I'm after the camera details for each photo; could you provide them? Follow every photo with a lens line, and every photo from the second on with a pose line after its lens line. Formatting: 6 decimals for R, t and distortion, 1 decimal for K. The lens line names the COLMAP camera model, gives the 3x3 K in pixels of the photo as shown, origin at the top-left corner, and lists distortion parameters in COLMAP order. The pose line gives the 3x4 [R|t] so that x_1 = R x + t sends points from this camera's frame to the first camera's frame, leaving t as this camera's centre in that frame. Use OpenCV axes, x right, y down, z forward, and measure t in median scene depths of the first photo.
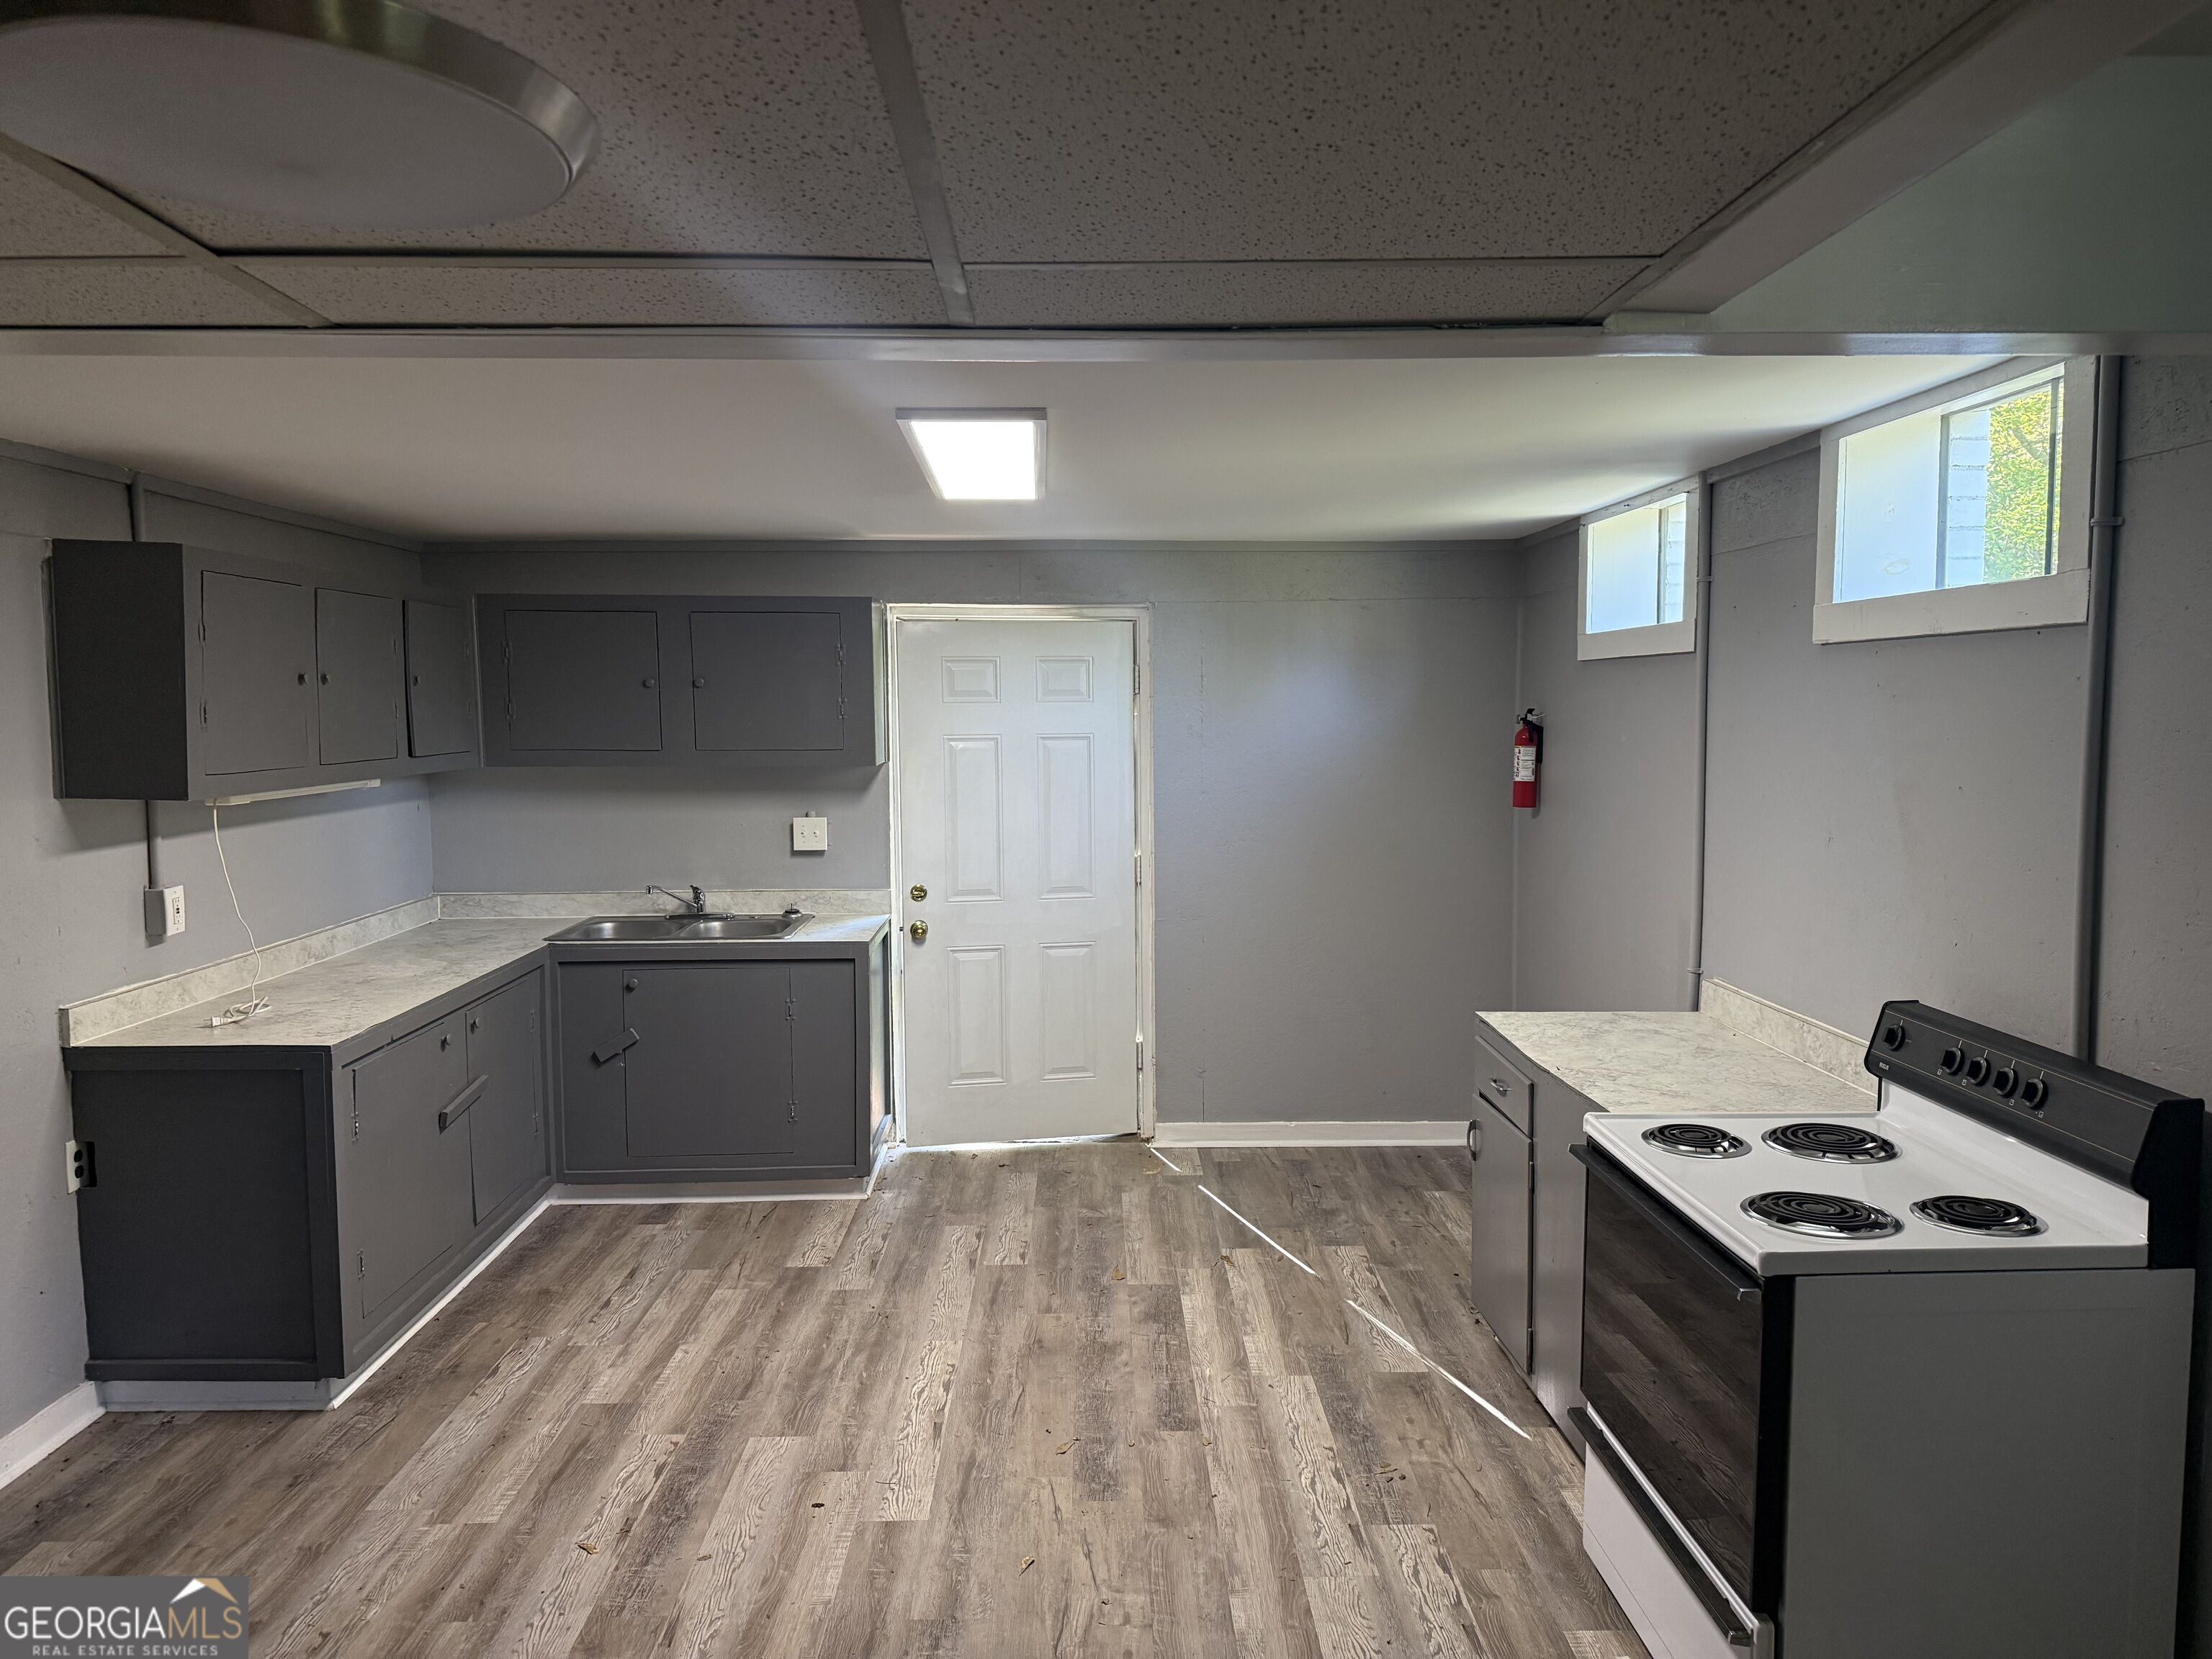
lens RADIAL K [[1528.7, 0, 1102.9], [0, 1528.7, 873.4], [0, 0, 1]] dist [0.164250, -0.196005]
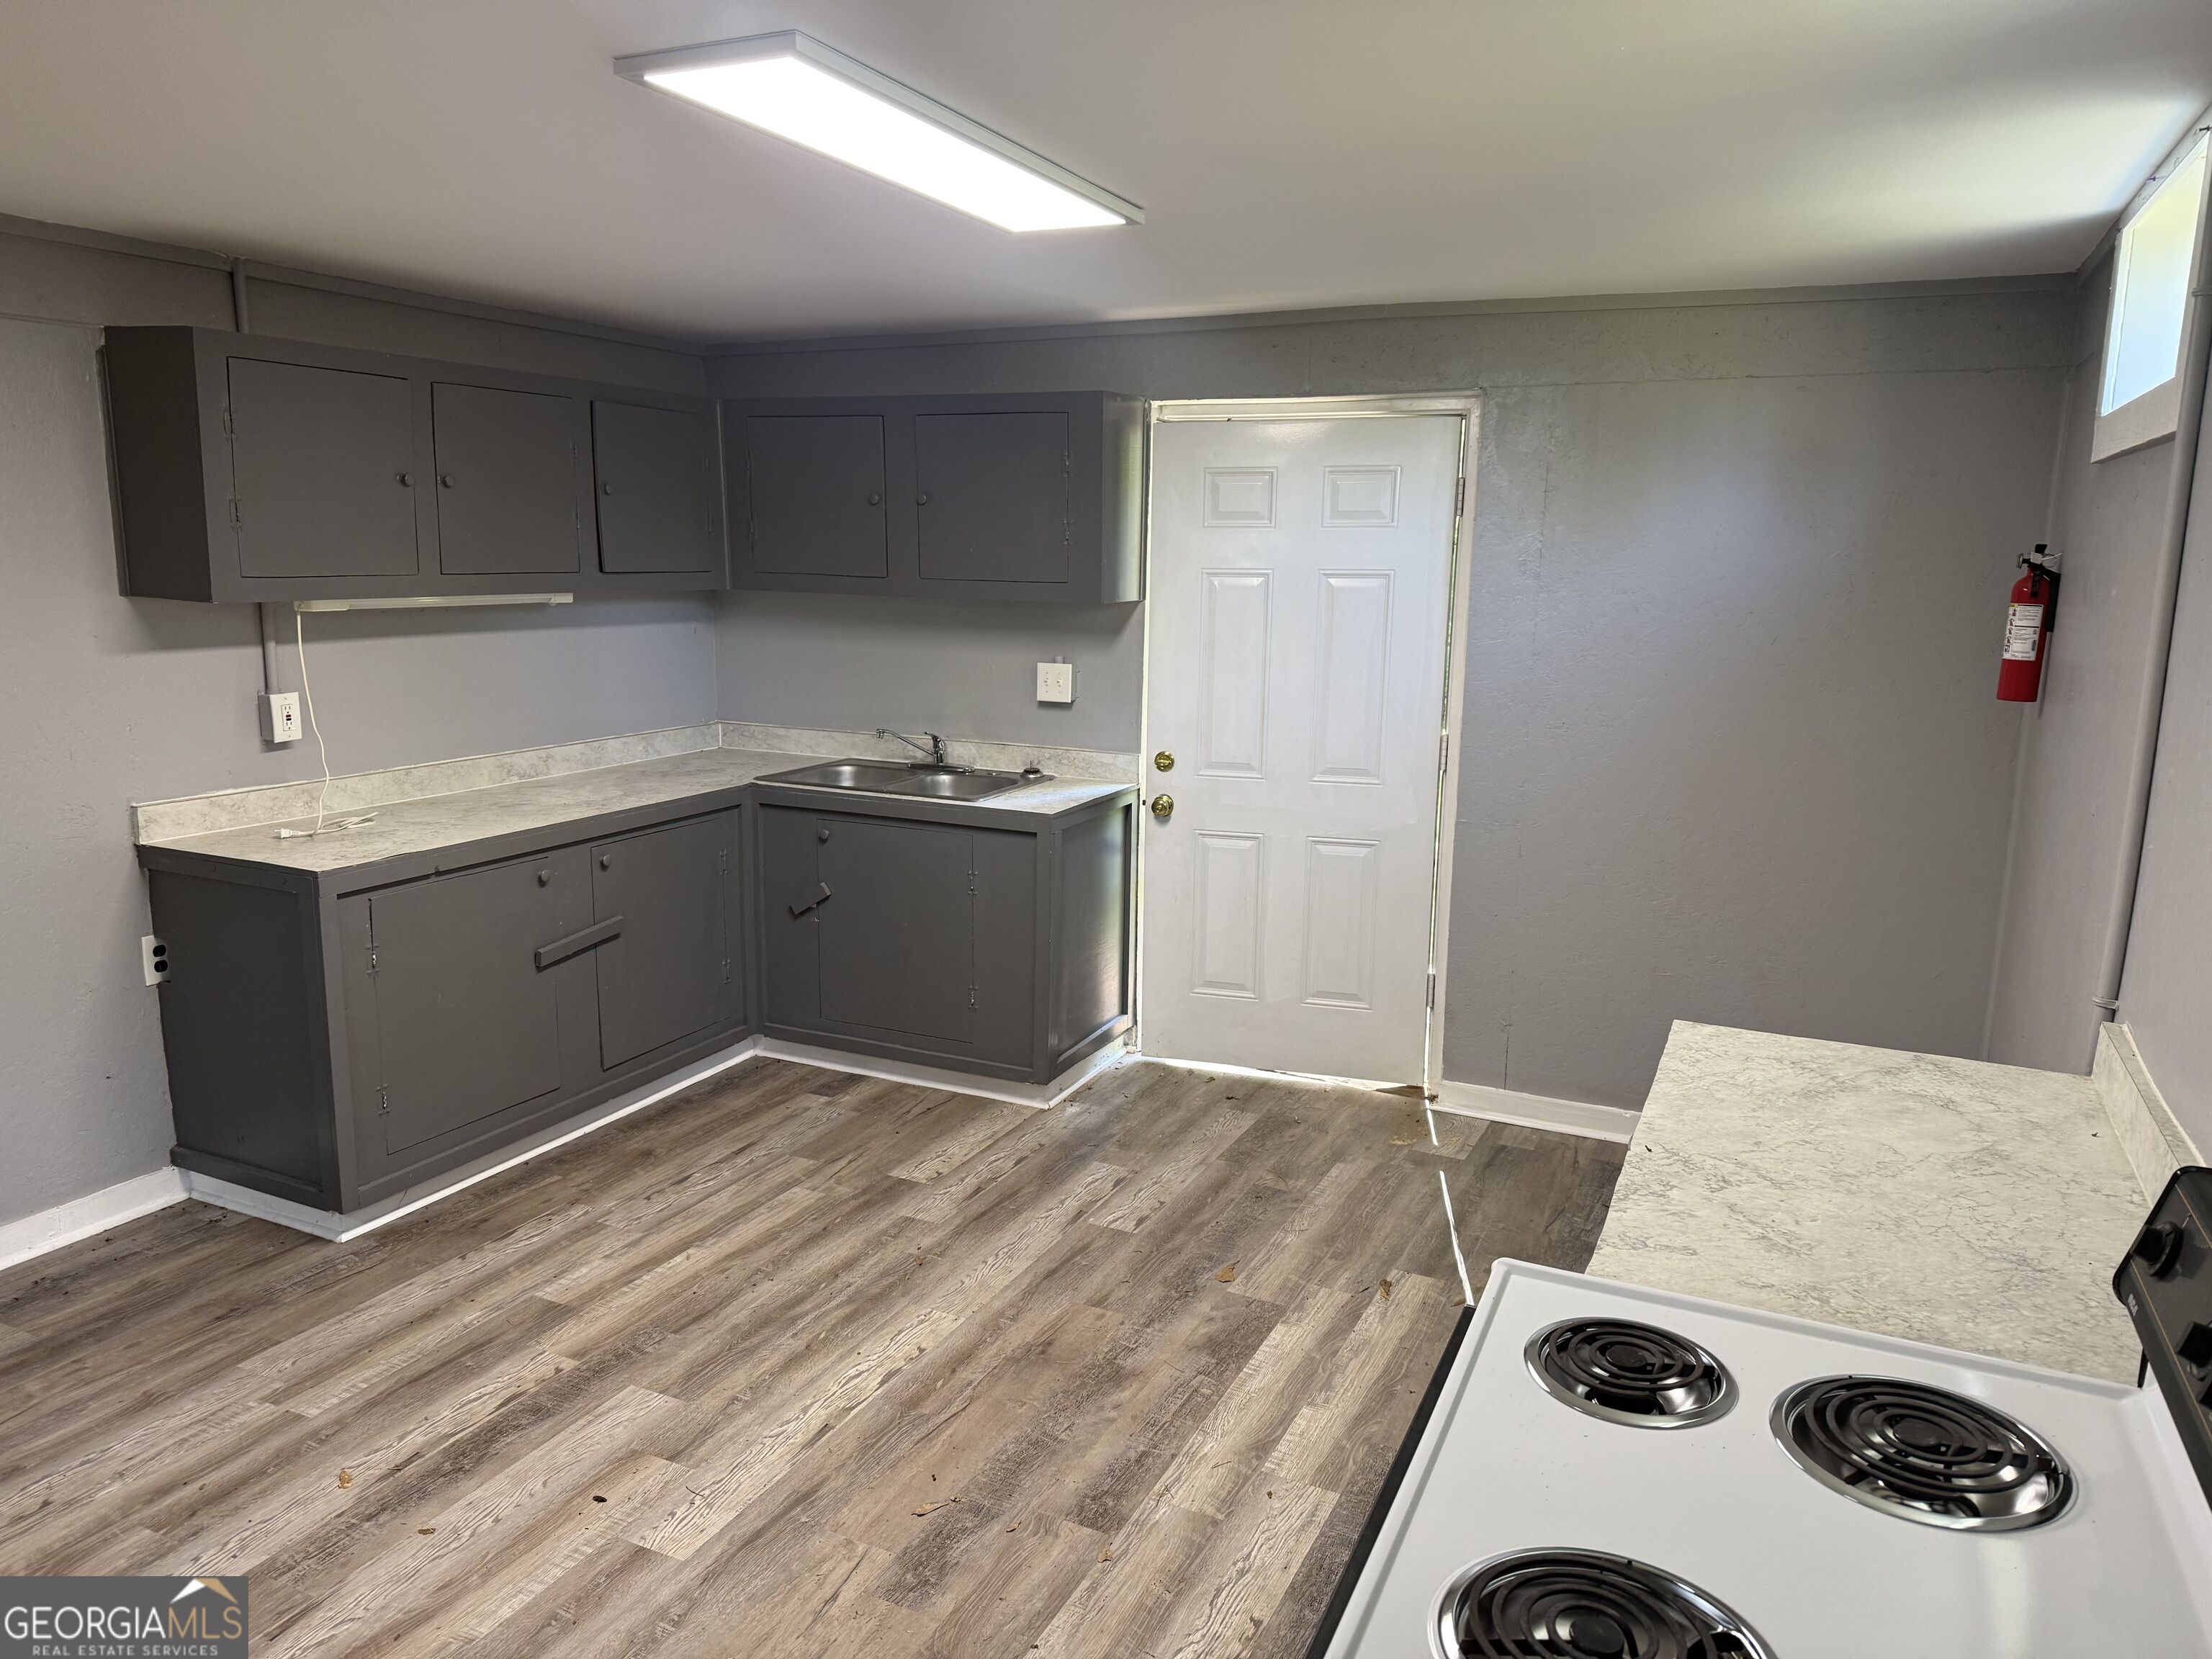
lens RADIAL K [[1528.7, 0, 1102.9], [0, 1528.7, 873.4], [0, 0, 1]] dist [0.164250, -0.196005]
pose [[0.891852, 0.113608, -0.437829, 0.272131], [-0.069643, 0.990891, 0.115256, -0.025159], [0.446935, -0.072300, 0.891640, 0.294317]]
